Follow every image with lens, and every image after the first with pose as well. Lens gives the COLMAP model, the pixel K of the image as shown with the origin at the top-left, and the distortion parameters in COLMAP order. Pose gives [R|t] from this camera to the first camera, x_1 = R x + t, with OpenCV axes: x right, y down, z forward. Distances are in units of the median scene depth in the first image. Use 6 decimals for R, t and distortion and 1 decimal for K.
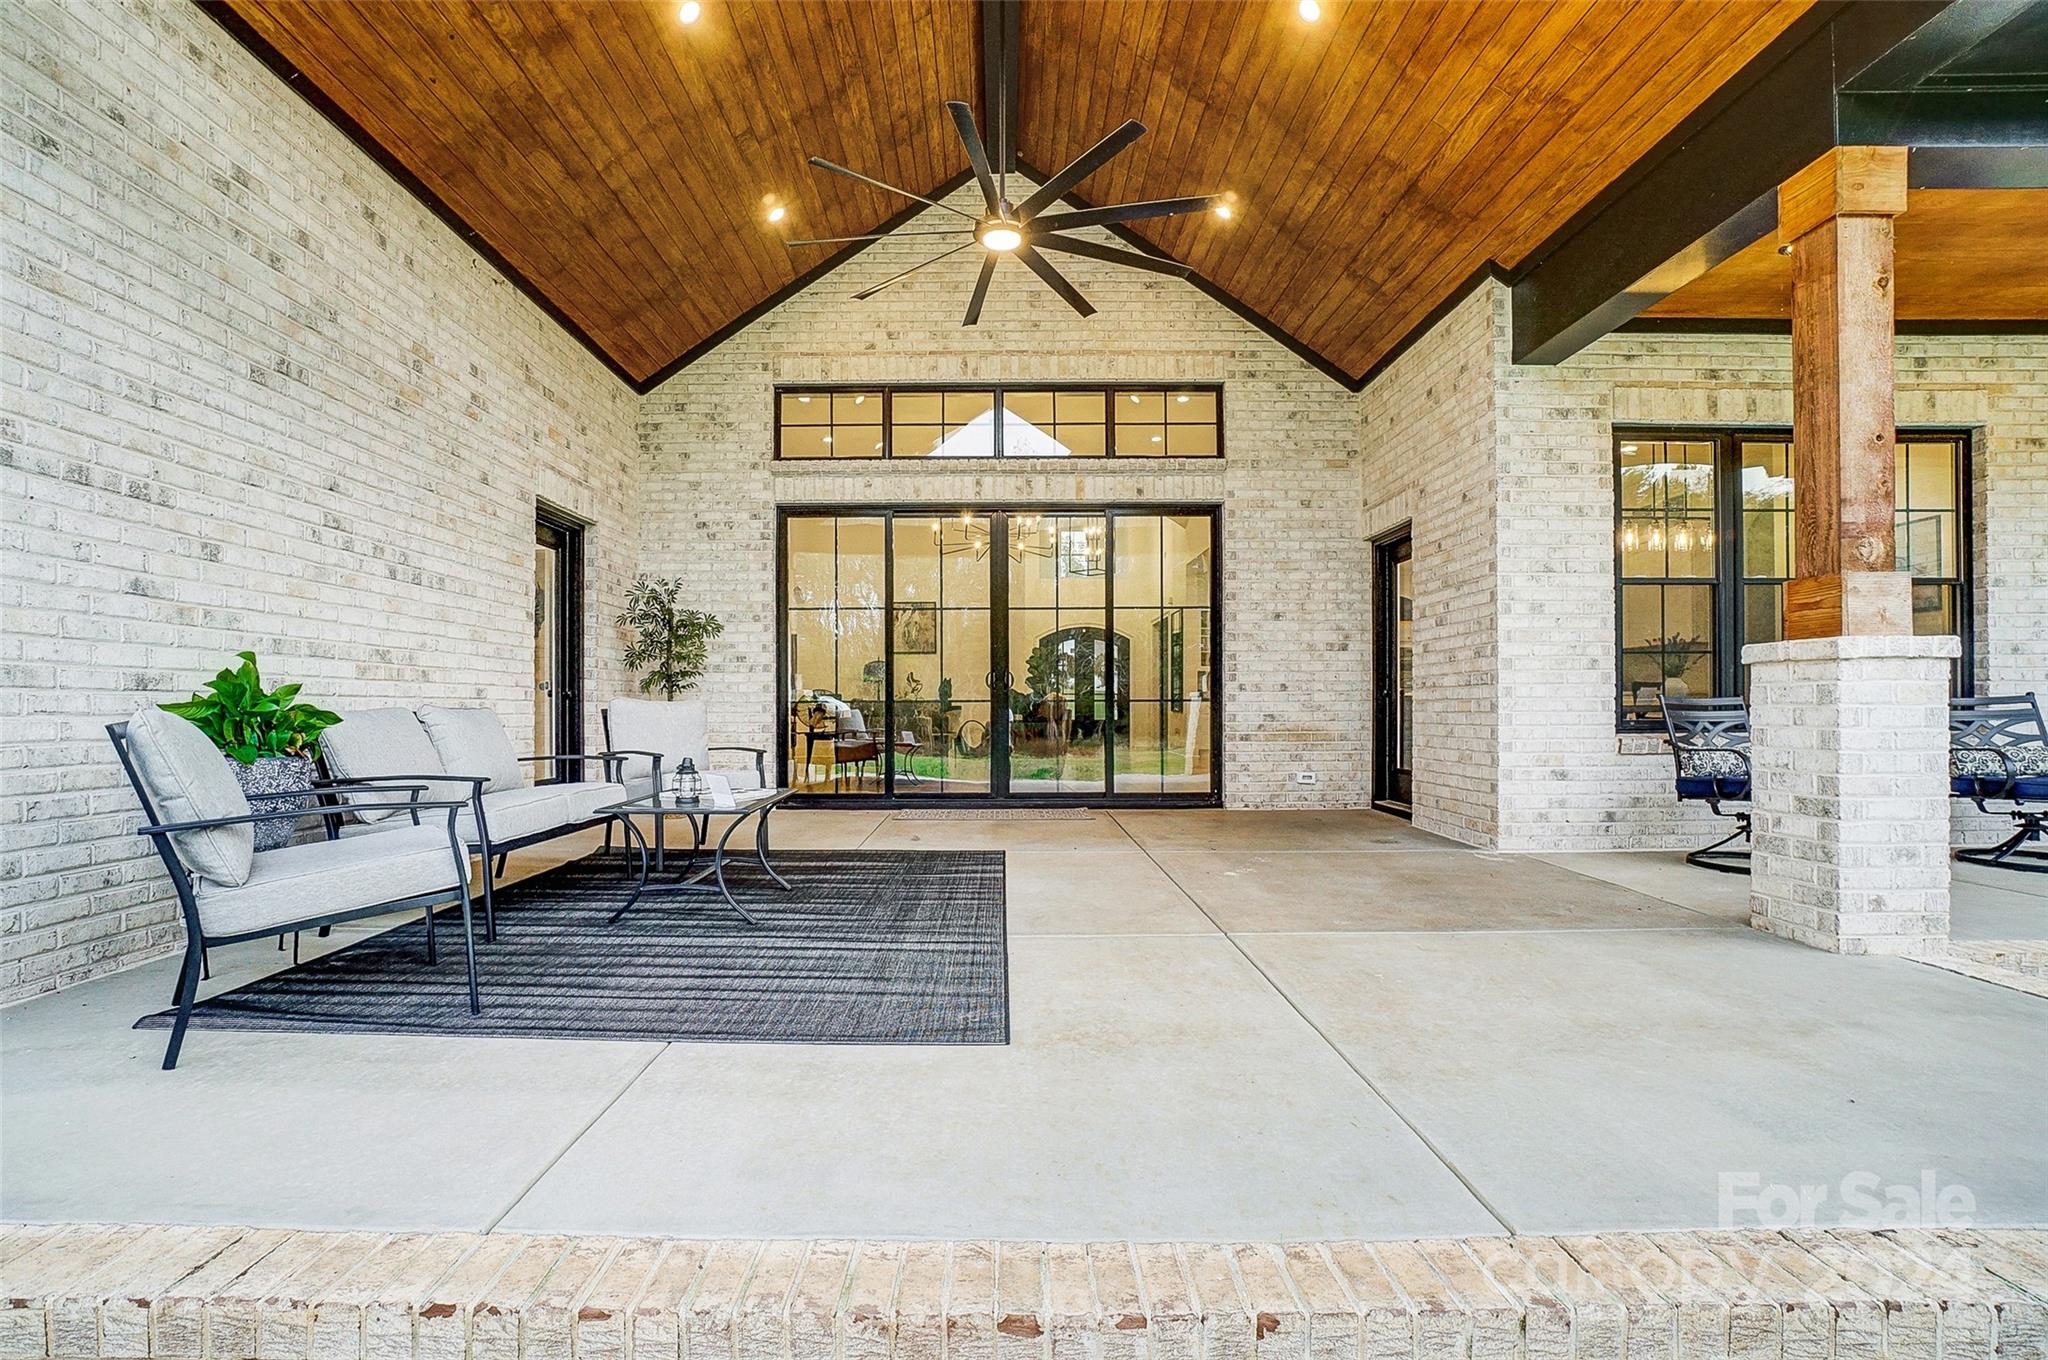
lens RADIAL K [[918.0, 0, 1004.0], [0, 918.0, 687.4], [0, 0, 1]] dist [-0.064423, 0.022728]
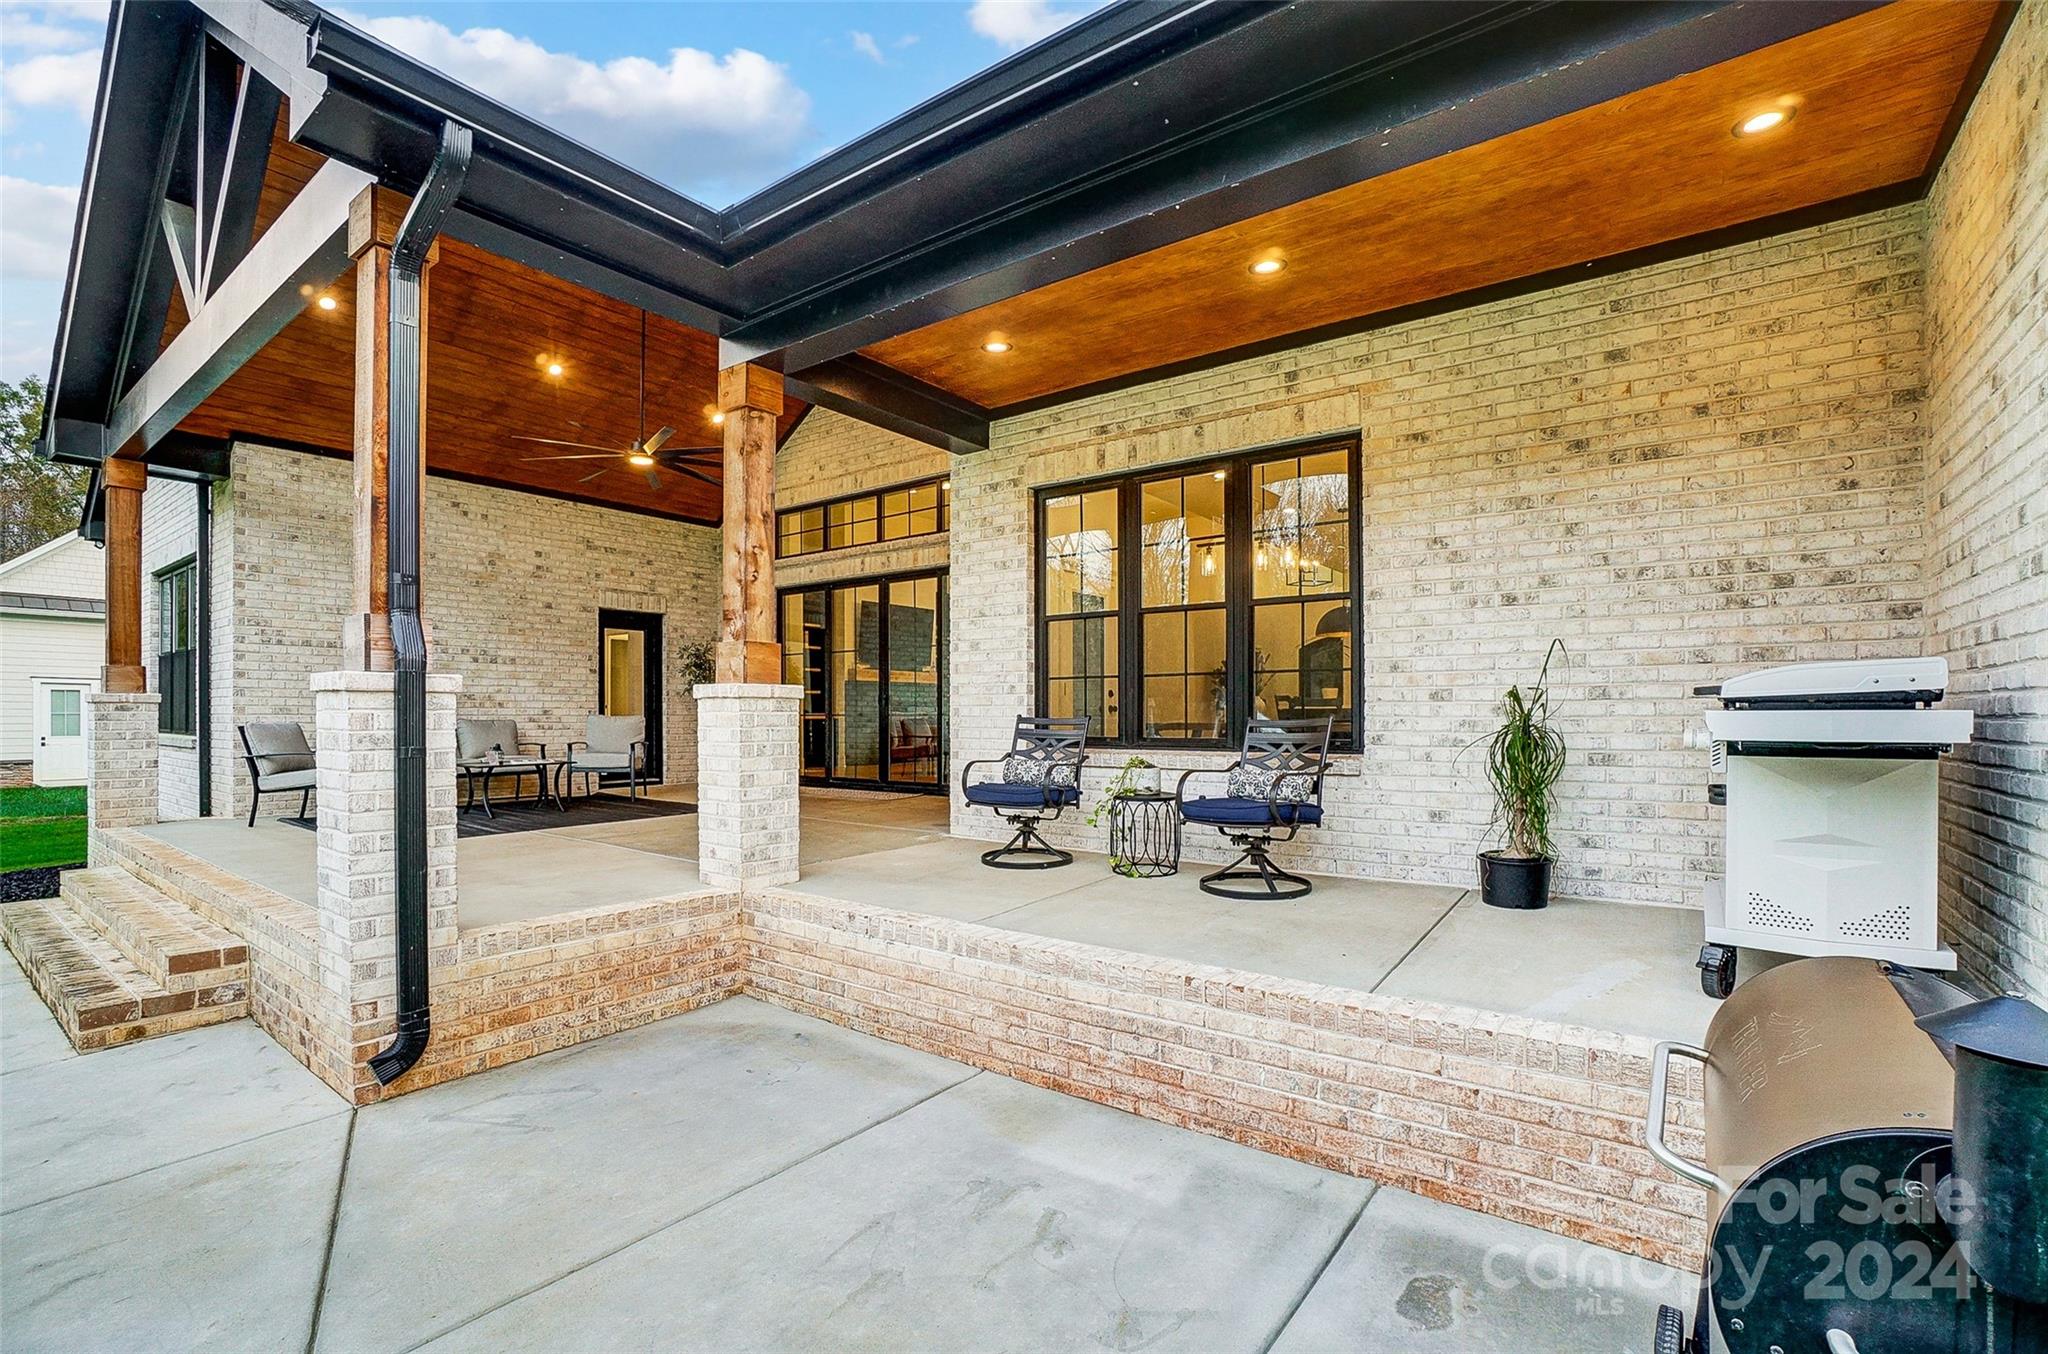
lens RADIAL K [[907.6, 0, 1028.1], [0, 907.6, 700.8], [0, 0, 1]] dist [-0.064524, 0.021878]
pose [[0.806656, -0.005517, -0.590996, 1.399264], [0.010656, 0.999930, 0.005210, -0.016992], [0.590925, -0.010500, 0.806658, 0.016110]]
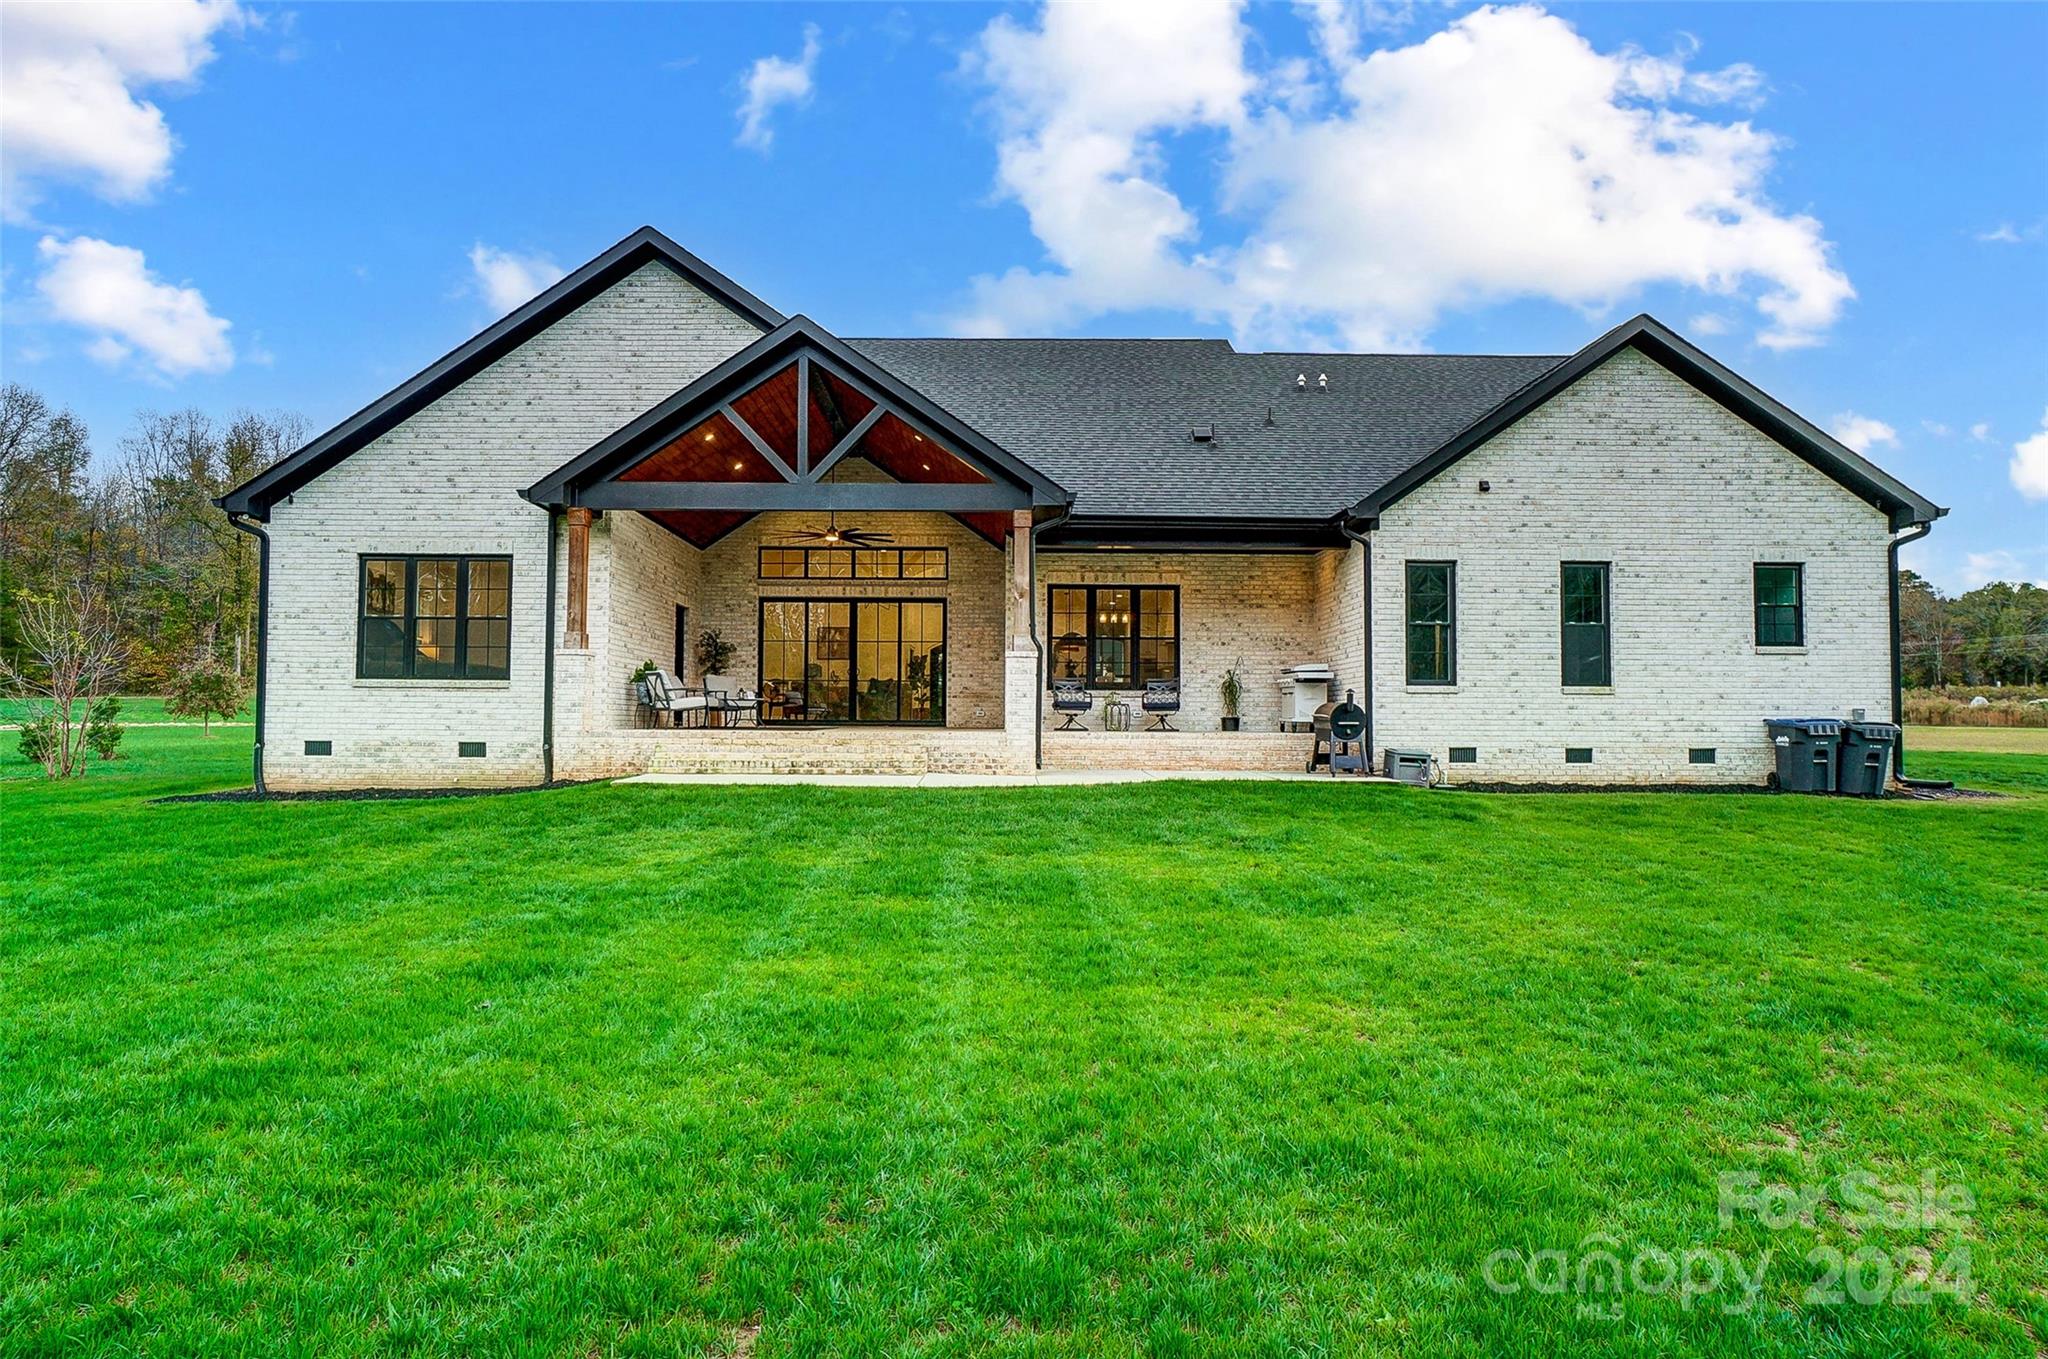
lens RADIAL K [[1070.1, 0, 1024.0], [0, 1070.1, 679.5], [0, 0, 1]] dist [0.000108, -0.000004]
pose [[0.999539, 0.008551, 0.029126, 0.505413], [-0.008116, 0.999854, -0.015017, 0.071332], [-0.029250, 0.014774, 0.999463, -2.520868]]
